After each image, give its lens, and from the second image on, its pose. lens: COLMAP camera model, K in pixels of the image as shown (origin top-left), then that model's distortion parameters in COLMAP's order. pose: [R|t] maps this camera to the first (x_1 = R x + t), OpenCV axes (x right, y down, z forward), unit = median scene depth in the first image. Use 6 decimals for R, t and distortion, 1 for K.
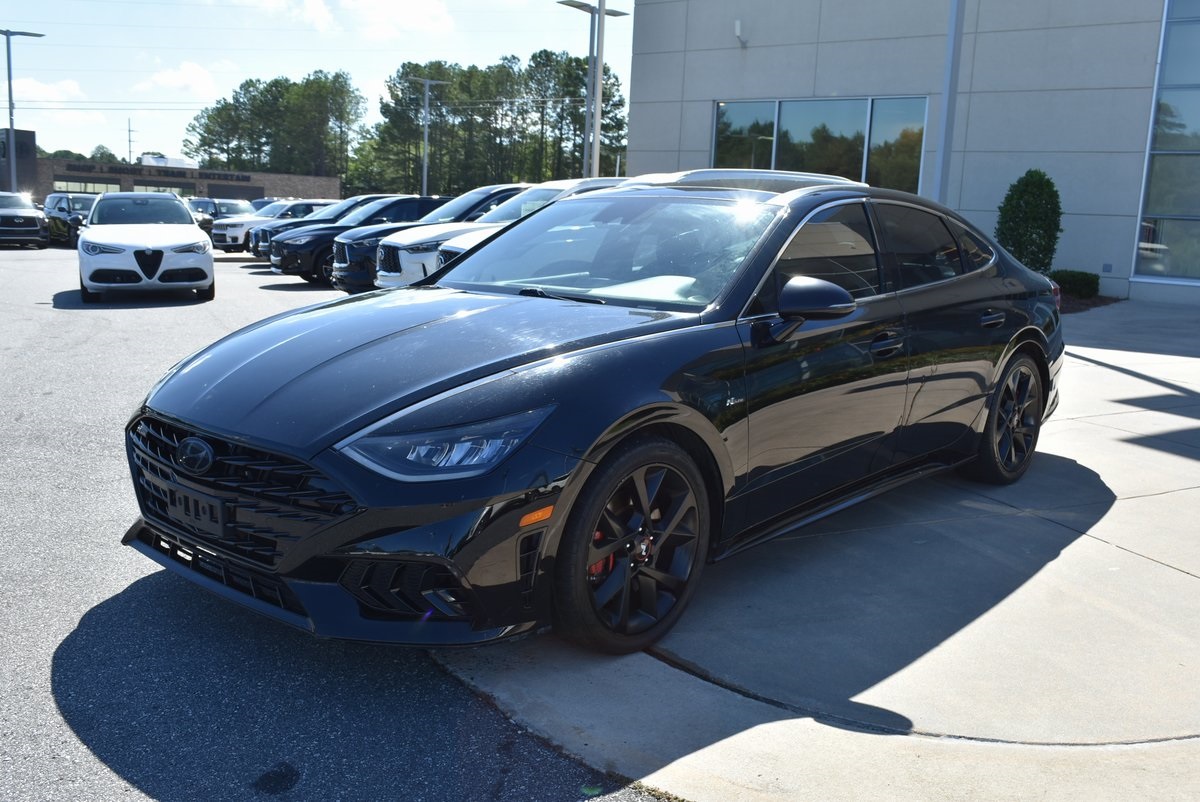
lens RADIAL K [[1172.1, 0, 600.0], [0, 1172.1, 401.0], [0, 0, 1]] dist [-0.018067, -0.002444]
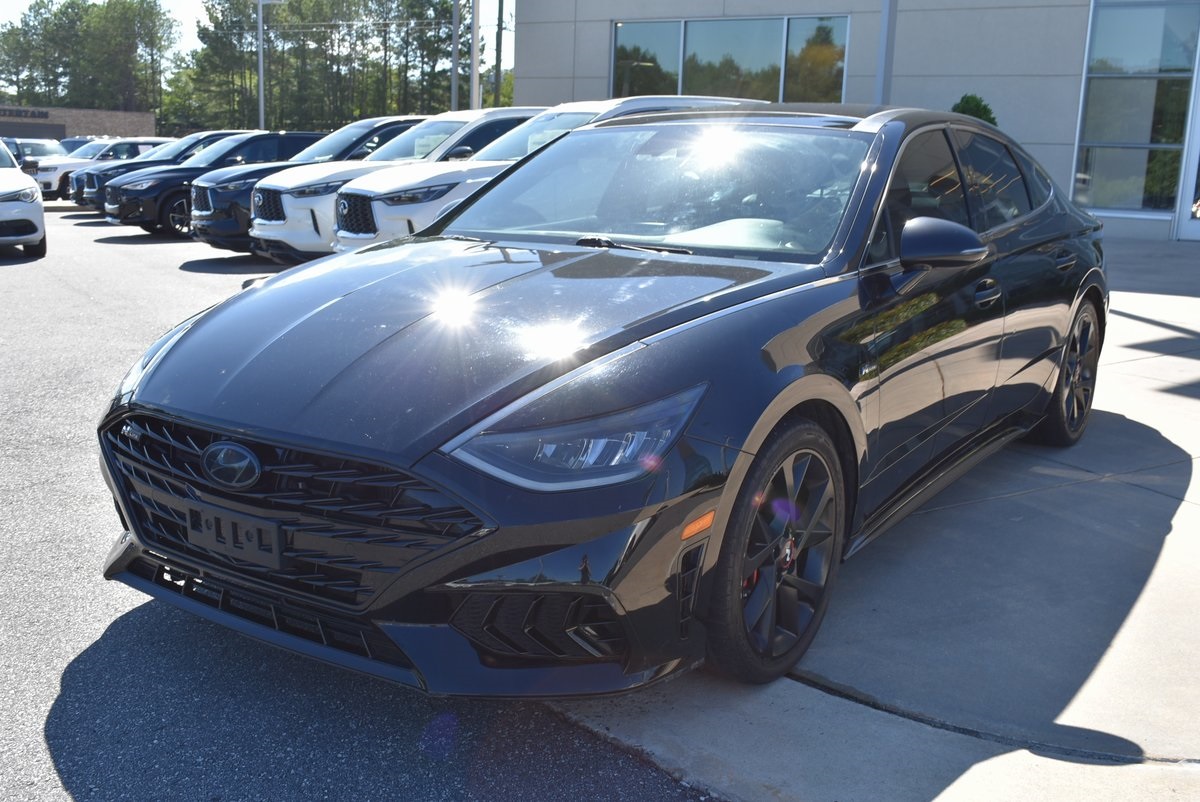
lens RADIAL K [[1267.7, 0, 600.0], [0, 1267.7, 401.0], [0, 0, 1]] dist [-0.017135, 0.001864]
pose [[0.991459, -0.037171, 0.125010, -0.135391], [0.032485, 0.998698, 0.039321, -0.013296], [-0.126309, -0.034924, 0.991376, 0.095052]]
